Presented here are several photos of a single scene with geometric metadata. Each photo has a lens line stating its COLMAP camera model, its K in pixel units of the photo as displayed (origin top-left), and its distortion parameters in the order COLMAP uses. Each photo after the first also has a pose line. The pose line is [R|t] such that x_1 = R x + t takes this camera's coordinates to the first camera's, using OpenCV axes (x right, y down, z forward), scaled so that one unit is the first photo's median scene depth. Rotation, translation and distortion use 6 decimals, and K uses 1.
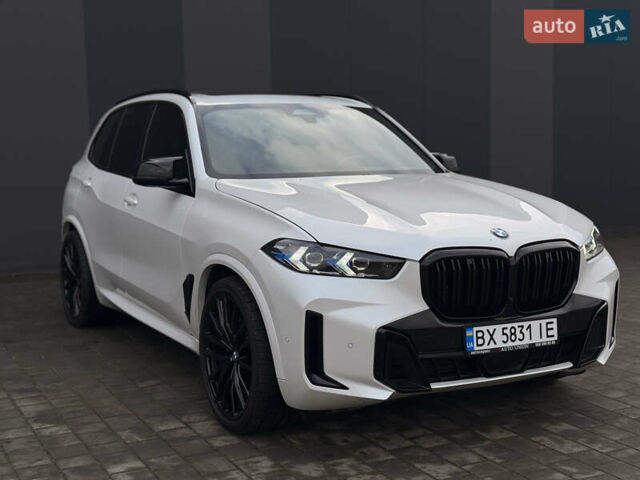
lens RADIAL K [[926.0, 0, 313.2], [0, 926.0, 241.3], [0, 0, 1]] dist [0.132372, -0.161471]
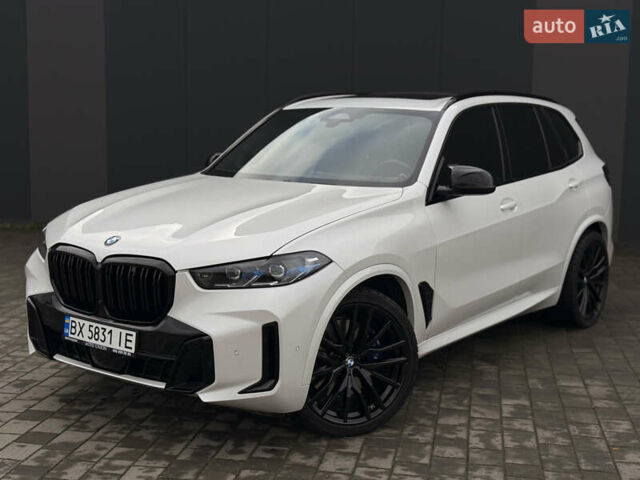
lens RADIAL K [[926.0, 0, 313.2], [0, 926.0, 241.3], [0, 0, 1]] dist [0.132372, -0.161471]
pose [[0.411014, 0.148602, -0.899436, 1.256088], [-0.117062, 0.987060, 0.109585, -0.151995], [0.904082, 0.060249, 0.423091, 0.748947]]
